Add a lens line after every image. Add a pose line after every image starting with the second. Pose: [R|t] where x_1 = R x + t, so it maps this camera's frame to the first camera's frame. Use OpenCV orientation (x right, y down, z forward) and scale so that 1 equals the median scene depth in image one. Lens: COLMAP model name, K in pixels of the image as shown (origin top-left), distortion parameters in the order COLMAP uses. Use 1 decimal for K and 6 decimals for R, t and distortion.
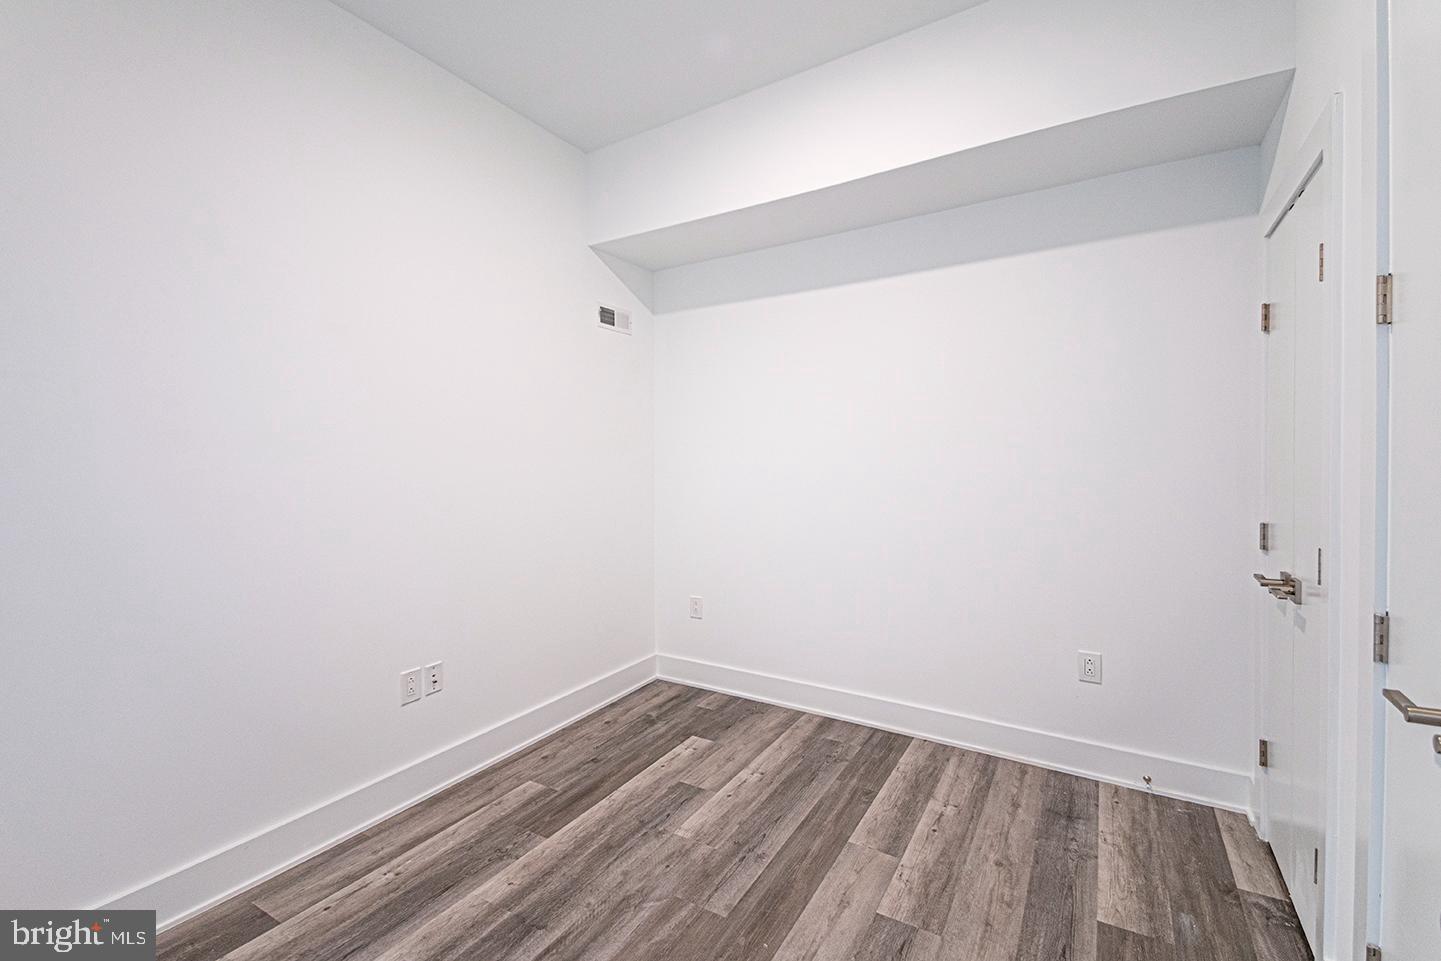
lens RADIAL K [[608.8, 0, 710.1], [0, 608.8, 475.2], [0, 0, 1]] dist [0.070950, -0.032579]
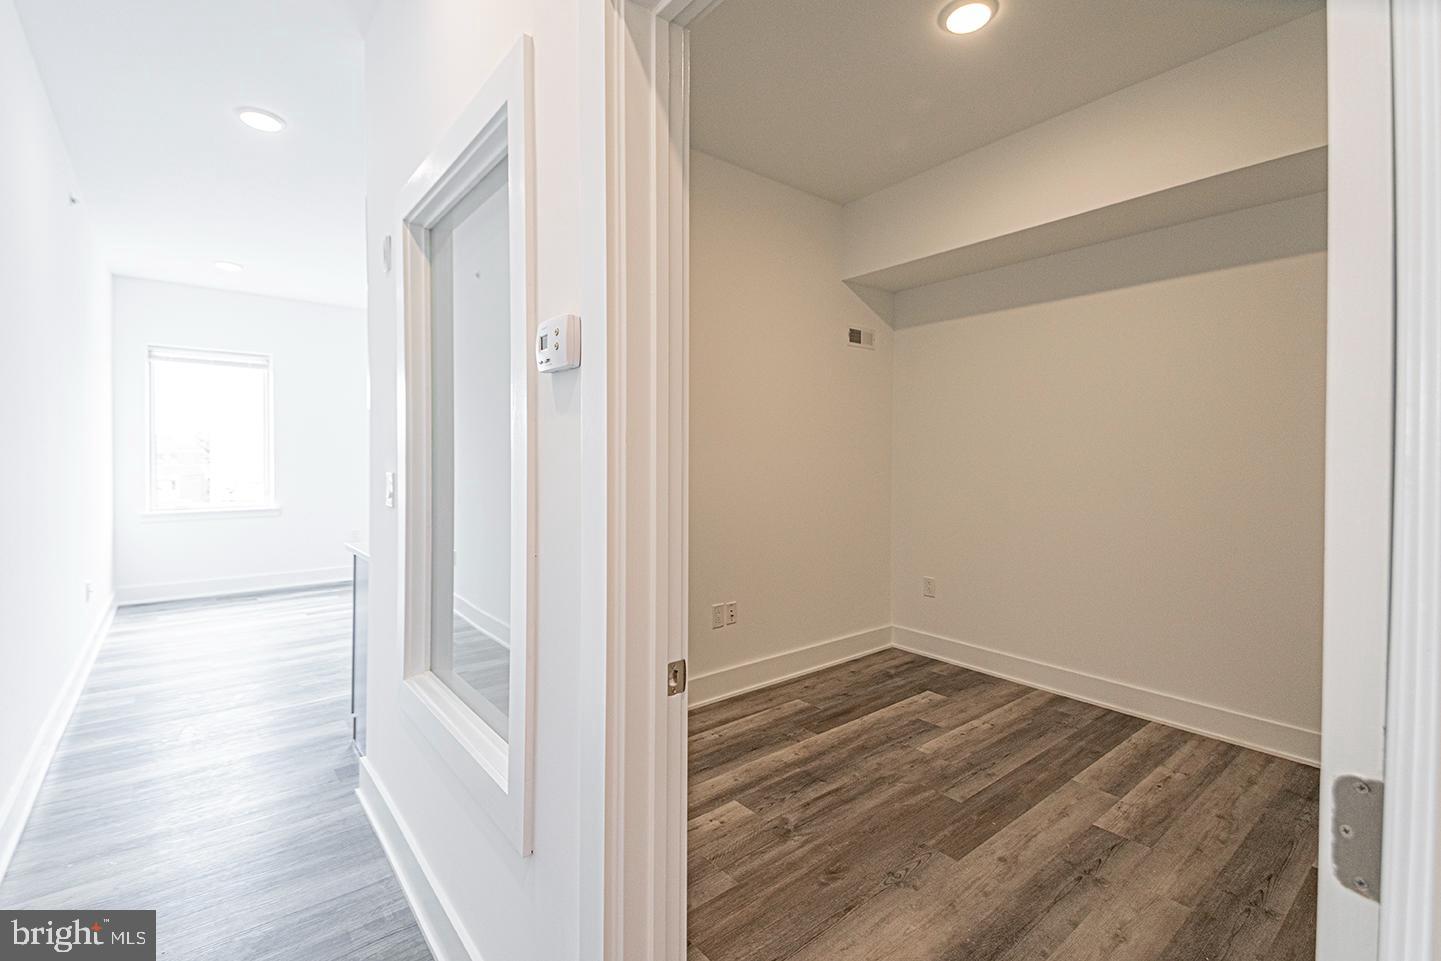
lens RADIAL K [[608.8, 0, 710.1], [0, 608.8, 475.2], [0, 0, 1]] dist [0.070950, -0.032579]
pose [[0.938675, 0.022316, -0.344082, -0.025780], [-0.019107, 0.999737, 0.012717, -0.001739], [0.344275, -0.005362, 0.938854, -0.317085]]
